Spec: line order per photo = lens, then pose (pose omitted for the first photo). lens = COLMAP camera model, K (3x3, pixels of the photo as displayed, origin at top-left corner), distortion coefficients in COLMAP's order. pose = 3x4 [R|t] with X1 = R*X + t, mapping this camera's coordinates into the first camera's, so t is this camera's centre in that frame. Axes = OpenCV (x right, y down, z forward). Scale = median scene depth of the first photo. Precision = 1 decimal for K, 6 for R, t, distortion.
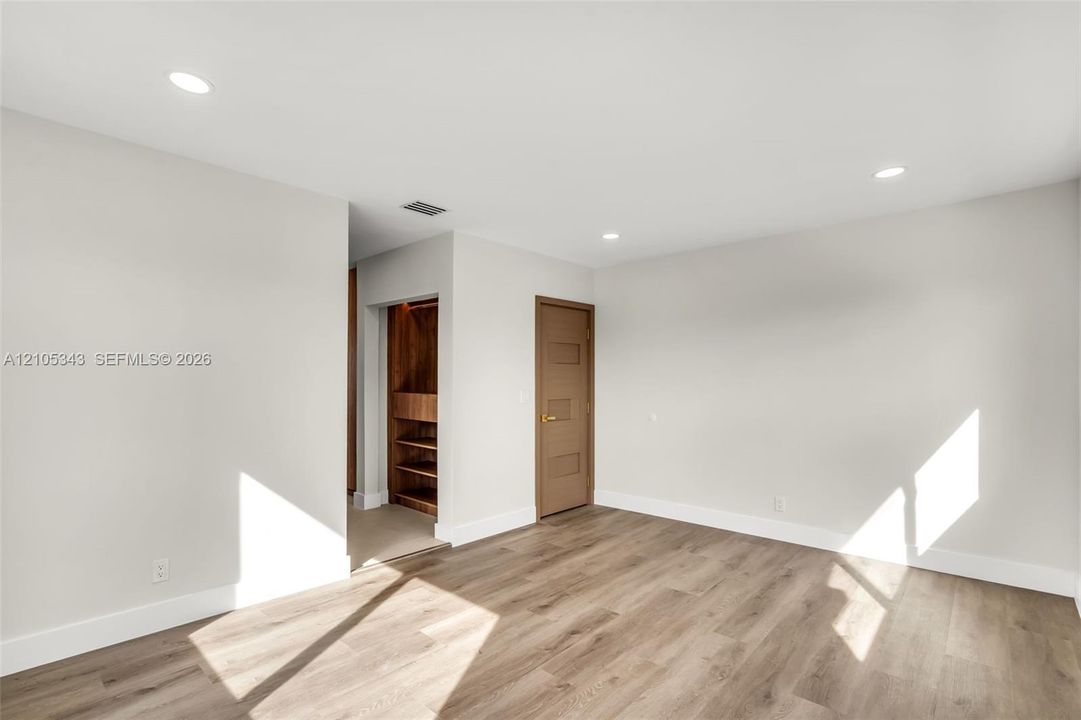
lens RADIAL K [[497.8, 0, 536.5], [0, 497.8, 367.1], [0, 0, 1]] dist [-0.003912, 0.000846]
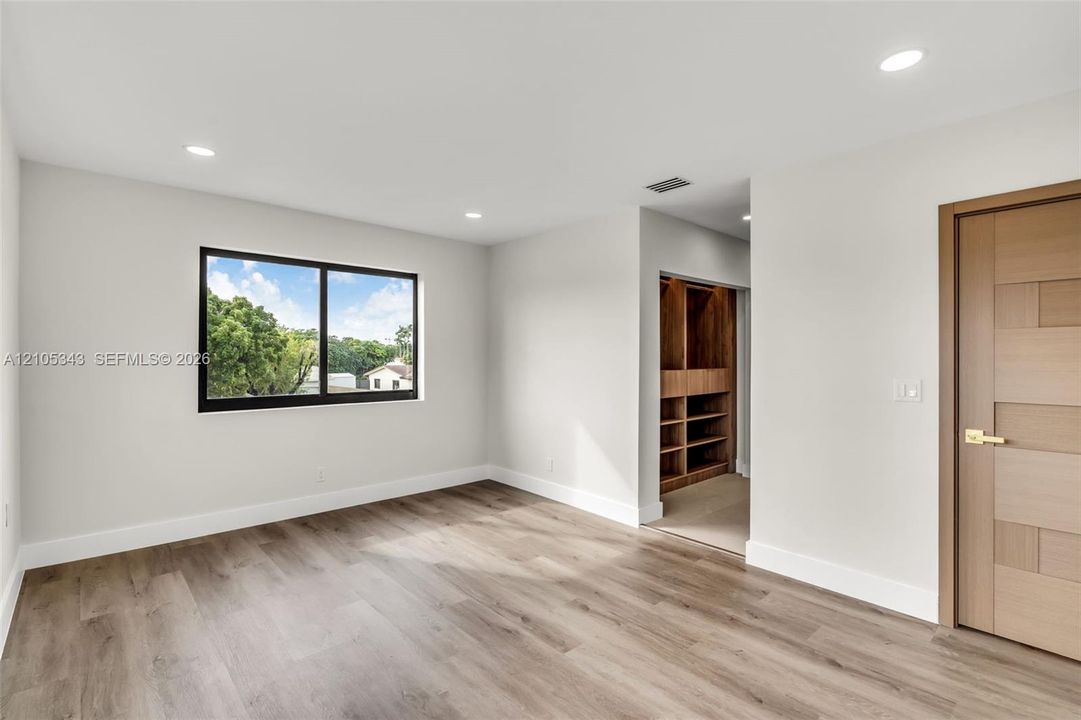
lens RADIAL K [[497.8, 0, 540.3], [0, 497.8, 356.7], [0, 0, 1]] dist [-0.003912, 0.000846]
pose [[-0.083474, -0.006335, -0.996490, 0.873534], [0.017607, 0.999814, -0.007831, 0.024073], [0.996354, -0.018199, -0.083347, 0.934969]]
